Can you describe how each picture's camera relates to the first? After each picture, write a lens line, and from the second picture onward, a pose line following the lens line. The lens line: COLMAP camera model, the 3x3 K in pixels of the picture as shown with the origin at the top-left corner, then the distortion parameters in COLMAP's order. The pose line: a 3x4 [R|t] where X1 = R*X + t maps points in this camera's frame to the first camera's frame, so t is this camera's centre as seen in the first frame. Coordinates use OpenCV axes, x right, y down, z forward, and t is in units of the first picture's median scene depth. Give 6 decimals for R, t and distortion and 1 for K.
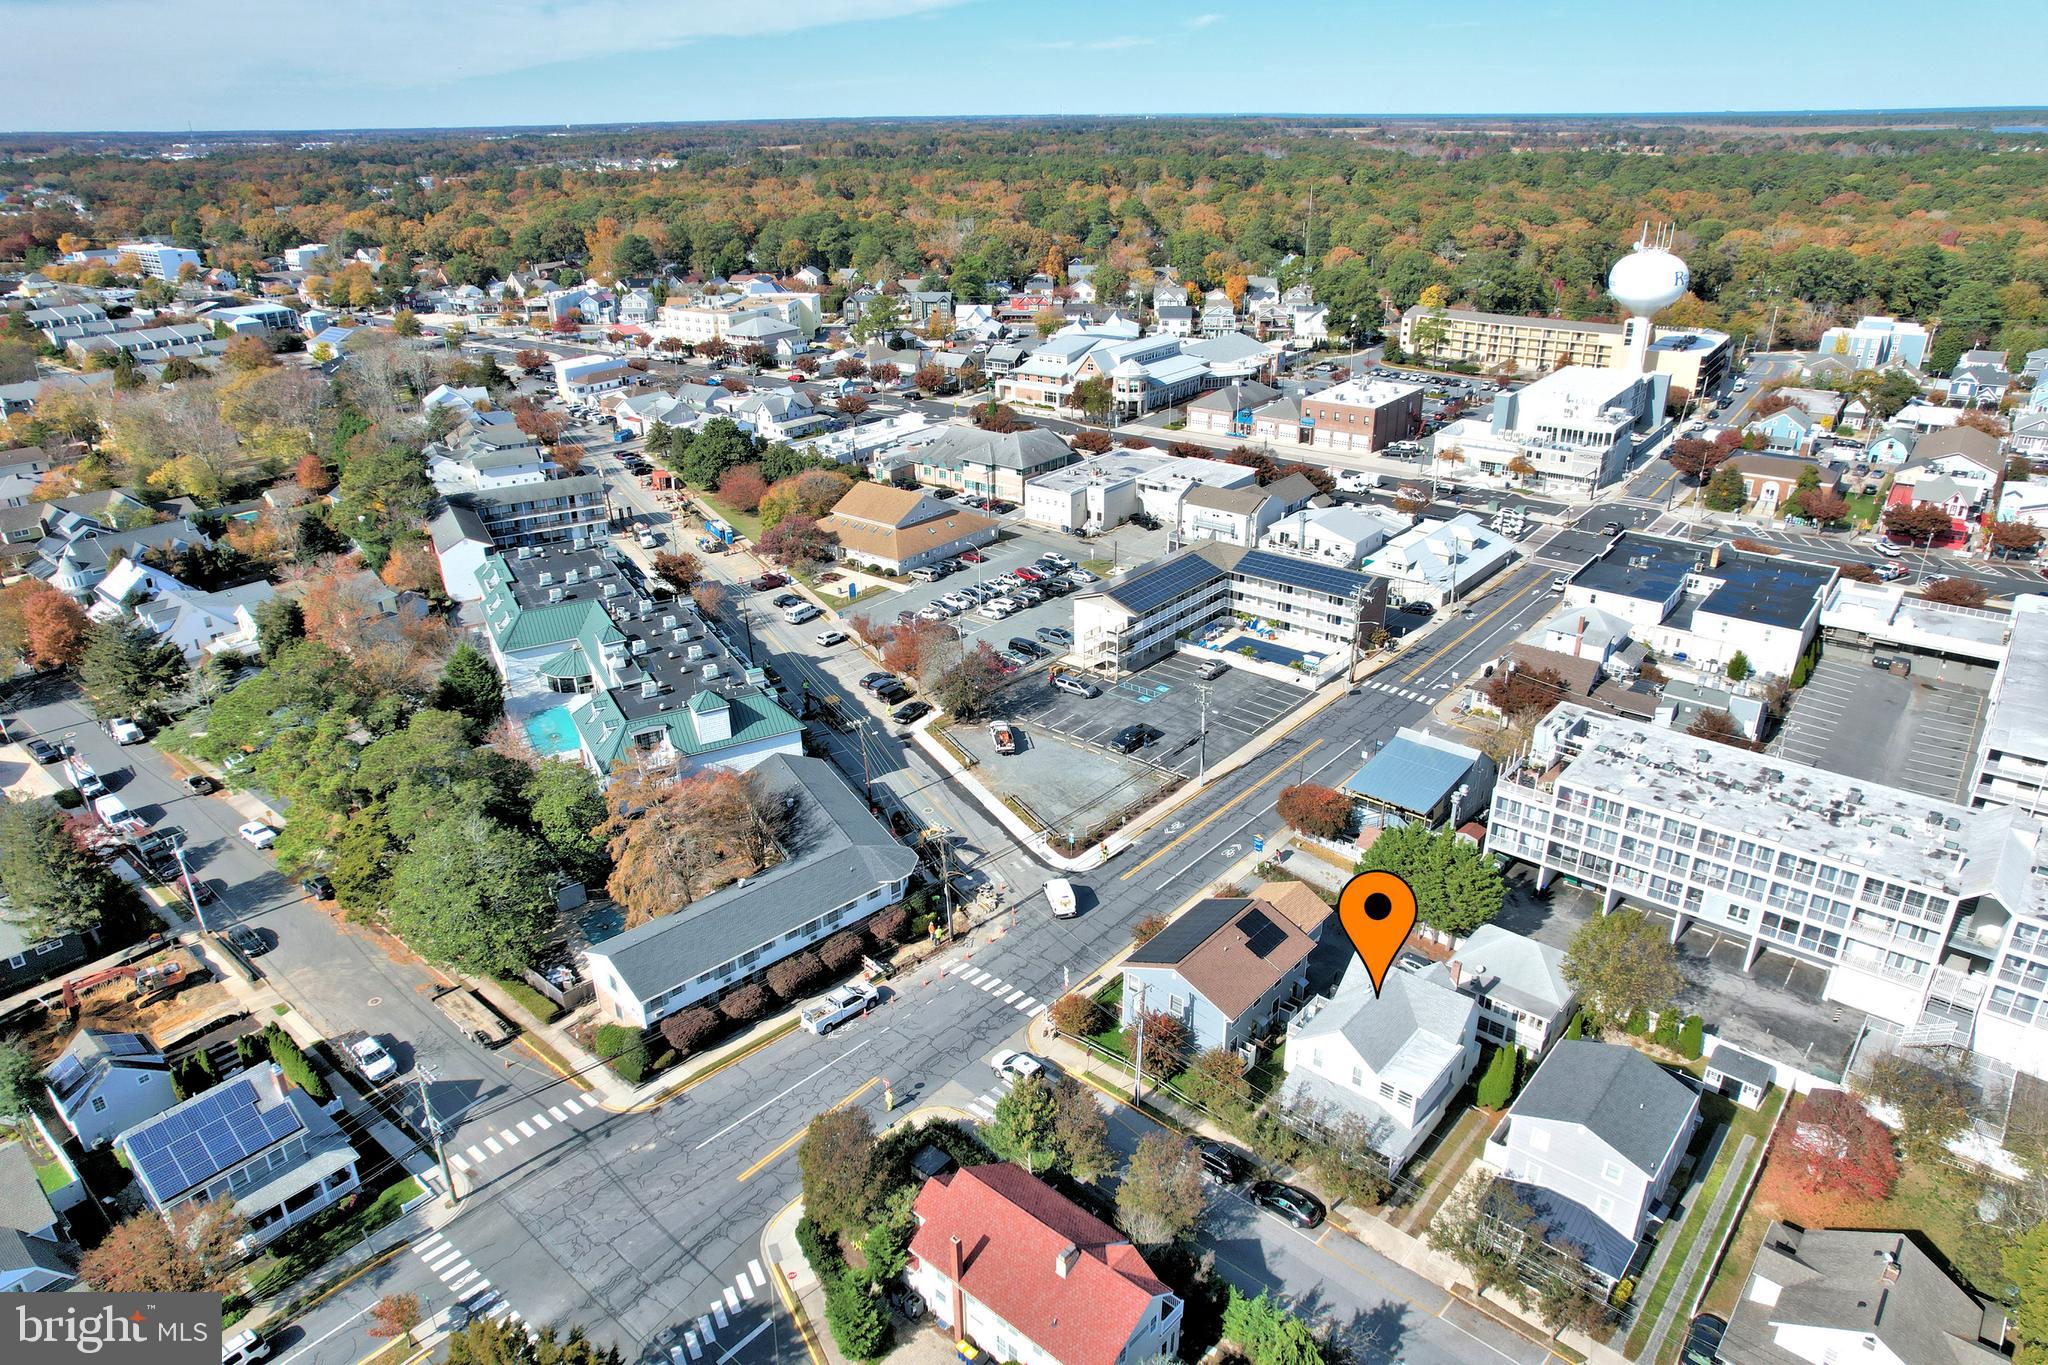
lens RADIAL K [[1308.6, 0, 1016.6], [0, 1308.6, 684.9], [0, 0, 1]] dist [-0.078496, 0.071630]
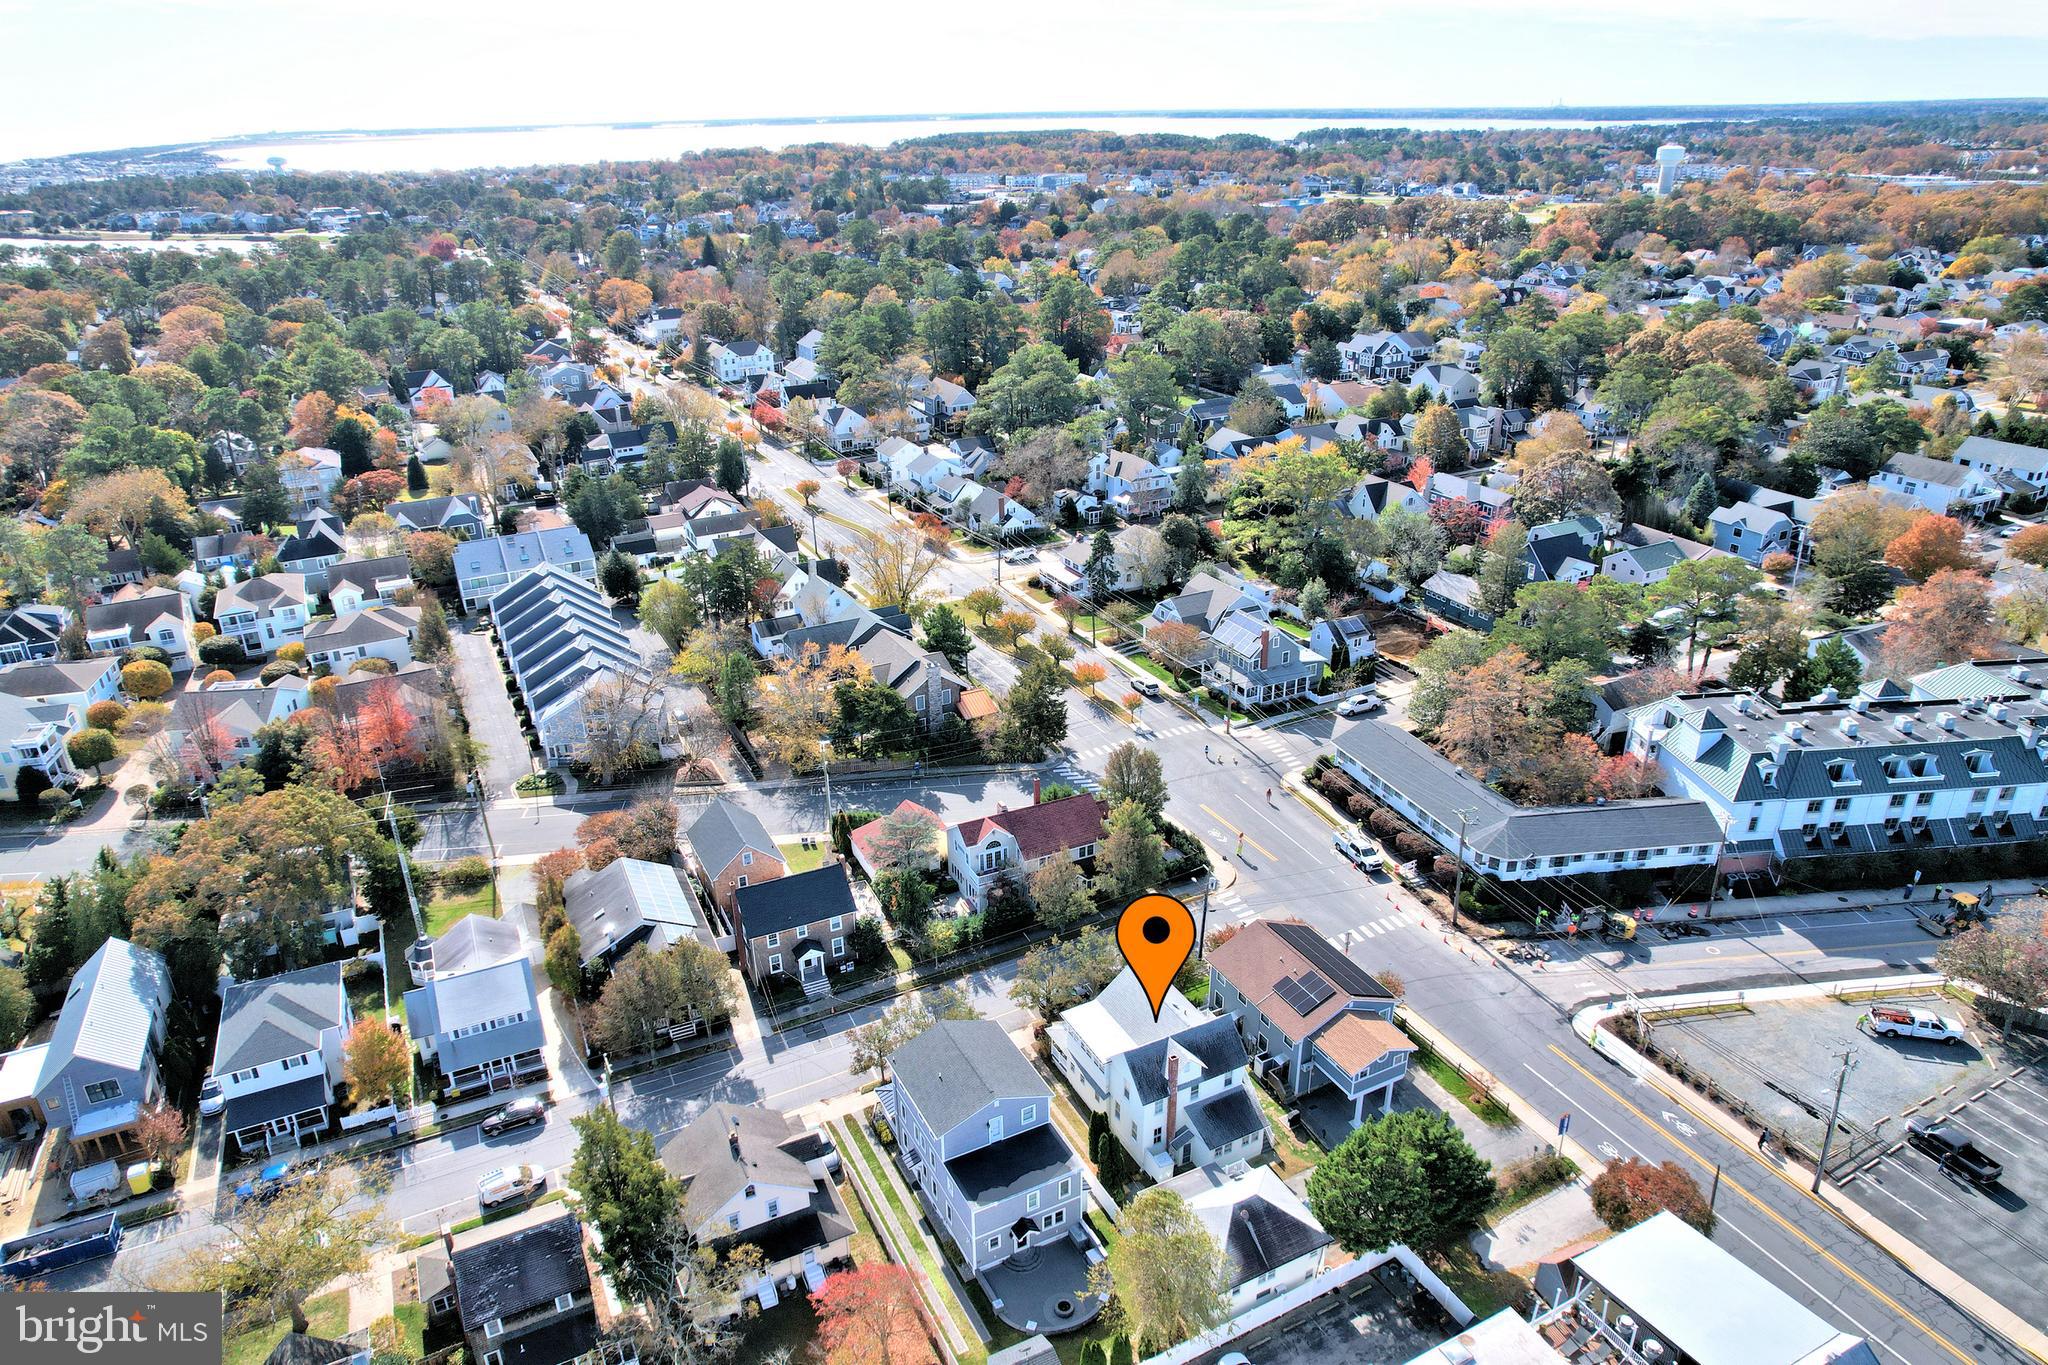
lens RADIAL K [[1308.6, 0, 1016.6], [0, 1308.6, 684.9], [0, 0, 1]] dist [-0.078496, 0.071630]
pose [[-0.384711, 0.394925, -0.834285, 0.550923], [-0.354770, 0.771157, 0.528635, -0.240104], [0.852136, 0.499351, -0.156565, 0.462535]]
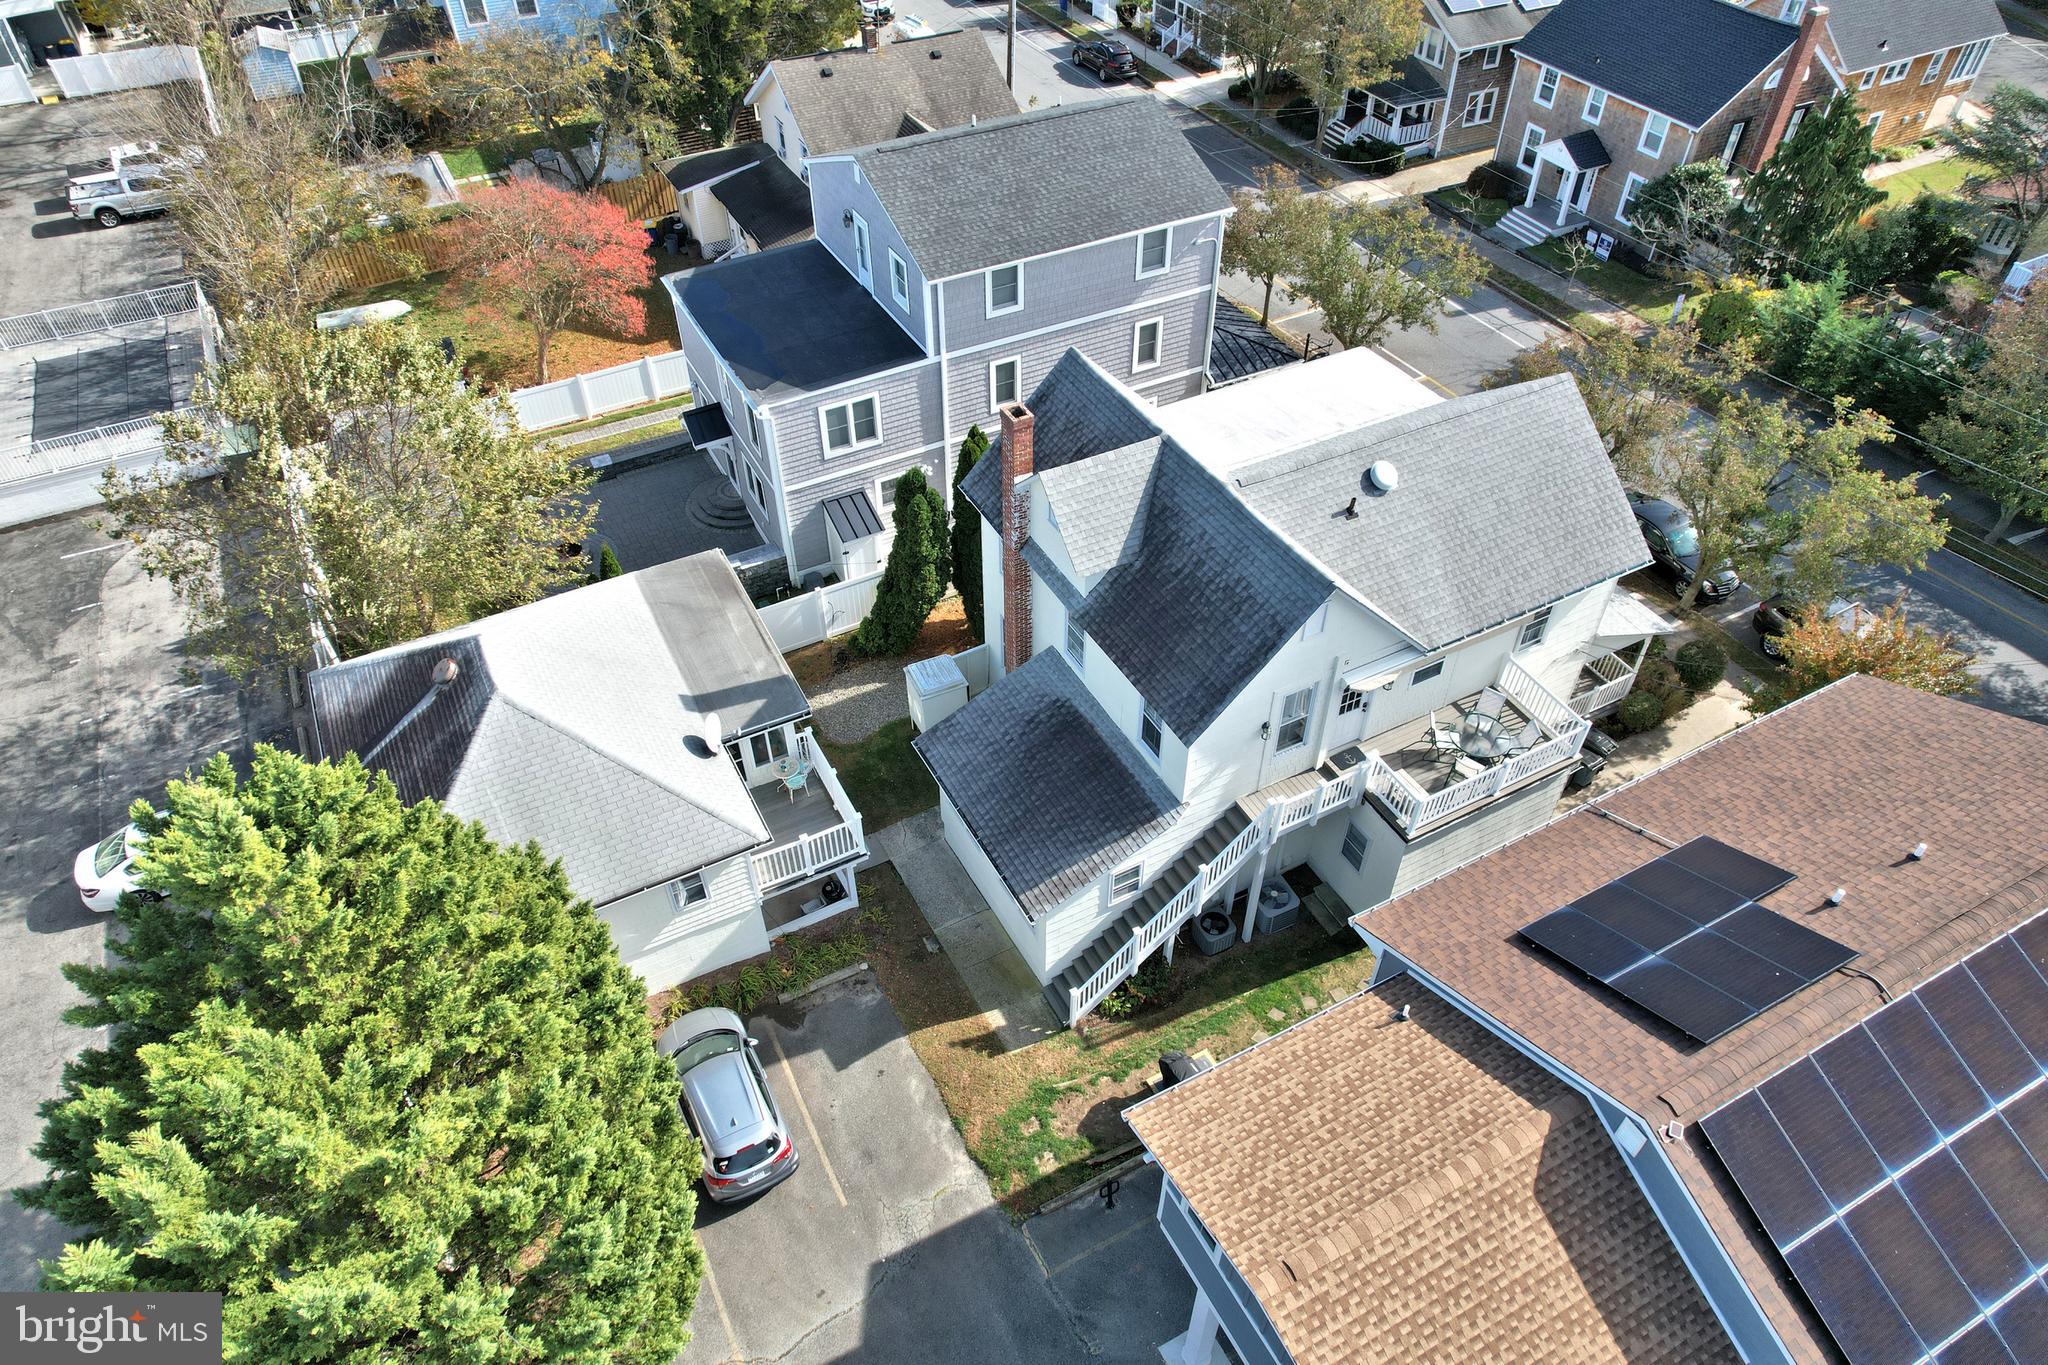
lens RADIAL K [[1308.6, 0, 1016.6], [0, 1308.6, 684.9], [0, 0, 1]] dist [-0.078496, 0.071630]
pose [[-0.927808, -0.242084, 0.283843, 0.126286], [0.170741, 0.400932, 0.900056, -0.002995], [-0.331691, 0.883543, -0.330654, 0.577218]]
